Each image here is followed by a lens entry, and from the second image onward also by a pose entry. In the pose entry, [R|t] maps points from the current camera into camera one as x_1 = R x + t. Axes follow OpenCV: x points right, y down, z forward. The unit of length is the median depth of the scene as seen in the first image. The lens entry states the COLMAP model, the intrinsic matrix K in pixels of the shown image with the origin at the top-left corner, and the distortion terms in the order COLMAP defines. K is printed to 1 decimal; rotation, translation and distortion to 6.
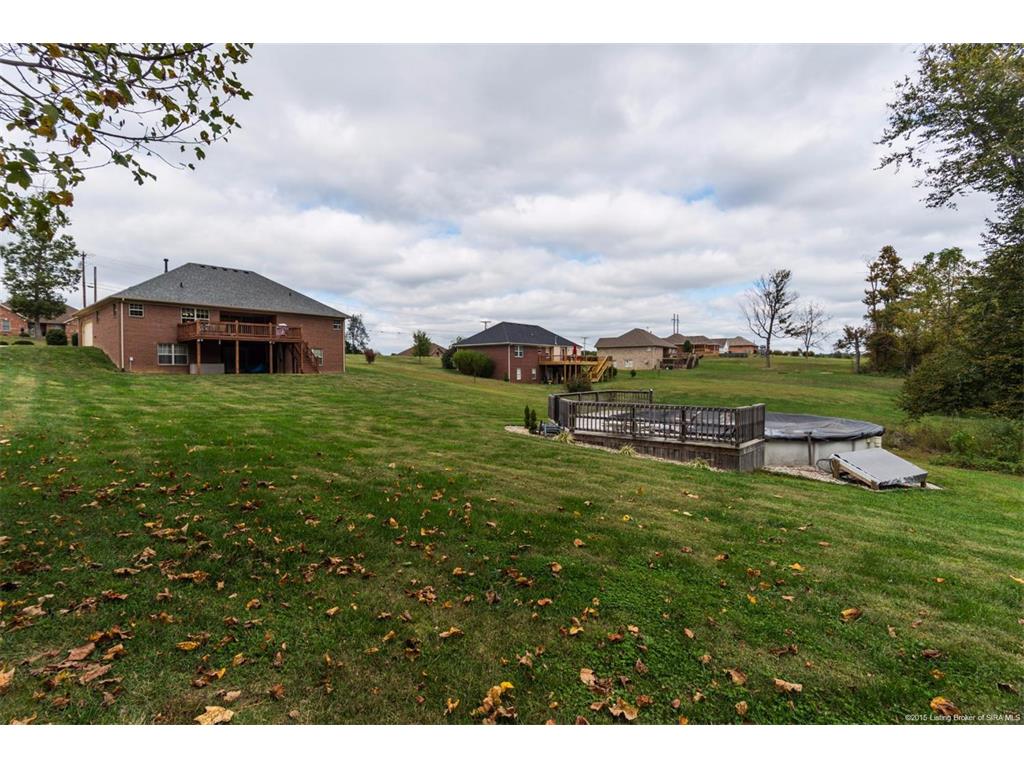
lens RADIAL K [[486.0, 0, 507.2], [0, 486.0, 378.9], [0, 0, 1]] dist [0.021806, -0.000116]
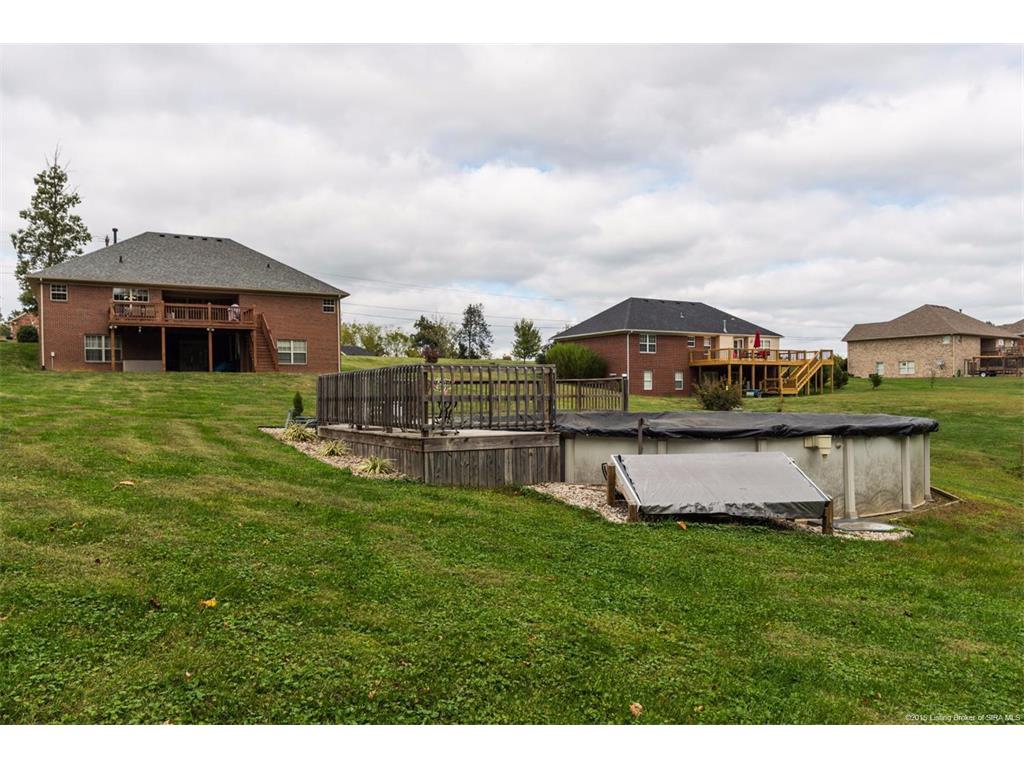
lens RADIAL K [[739.8, 0, 516.3], [0, 739.8, 387.8], [0, 0, 1]] dist [0.009672, 0.003015]
pose [[0.944467, -0.007698, -0.328516, 0.164934], [-0.000312, 0.999704, -0.024322, 0.020962], [0.328606, 0.023074, 0.944185, 0.058816]]
